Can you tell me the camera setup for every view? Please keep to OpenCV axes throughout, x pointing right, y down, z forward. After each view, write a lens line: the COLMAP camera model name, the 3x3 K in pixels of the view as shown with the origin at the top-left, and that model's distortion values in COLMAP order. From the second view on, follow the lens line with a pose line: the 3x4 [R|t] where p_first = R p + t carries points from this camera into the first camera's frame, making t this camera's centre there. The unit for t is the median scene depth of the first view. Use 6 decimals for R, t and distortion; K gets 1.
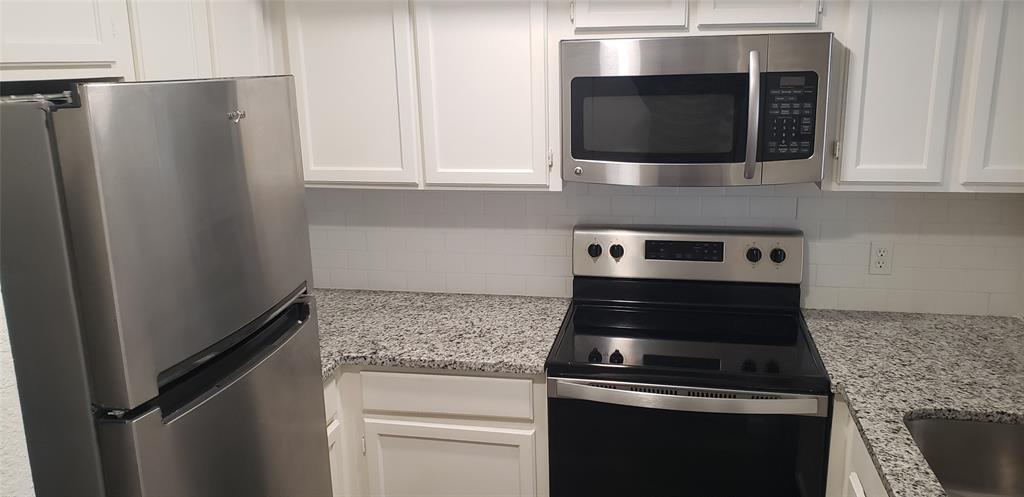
lens RADIAL K [[805.5, 0, 512.0], [0, 805.5, 248.5], [0, 0, 1]] dist [0.007867, 0.003703]
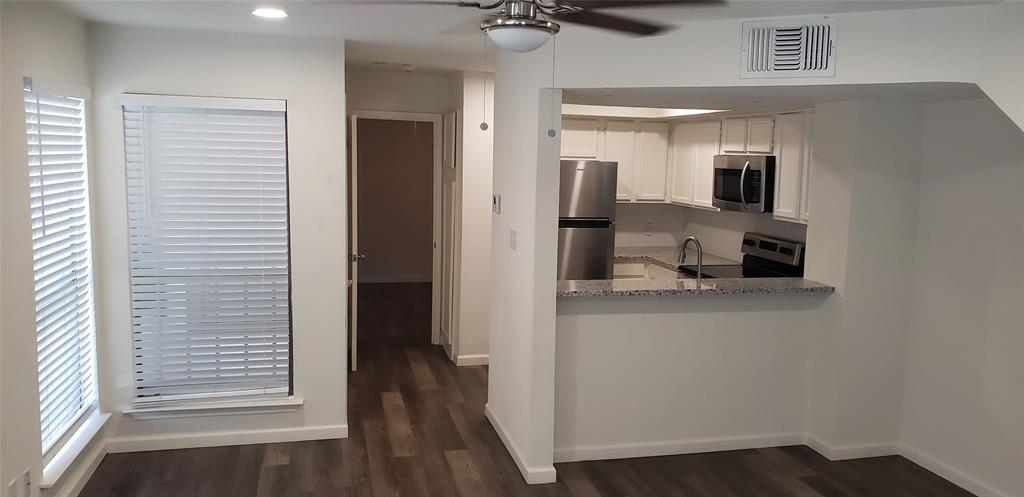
lens RADIAL K [[787.1, 0, 508.0], [0, 787.1, 232.2], [0, 0, 1]] dist [0.150842, -0.390539]
pose [[0.416504, 0.124568, -0.900560, 2.310754], [-0.246624, 0.968906, 0.019960, 0.121756], [0.875044, 0.213786, 0.434274, -0.768646]]
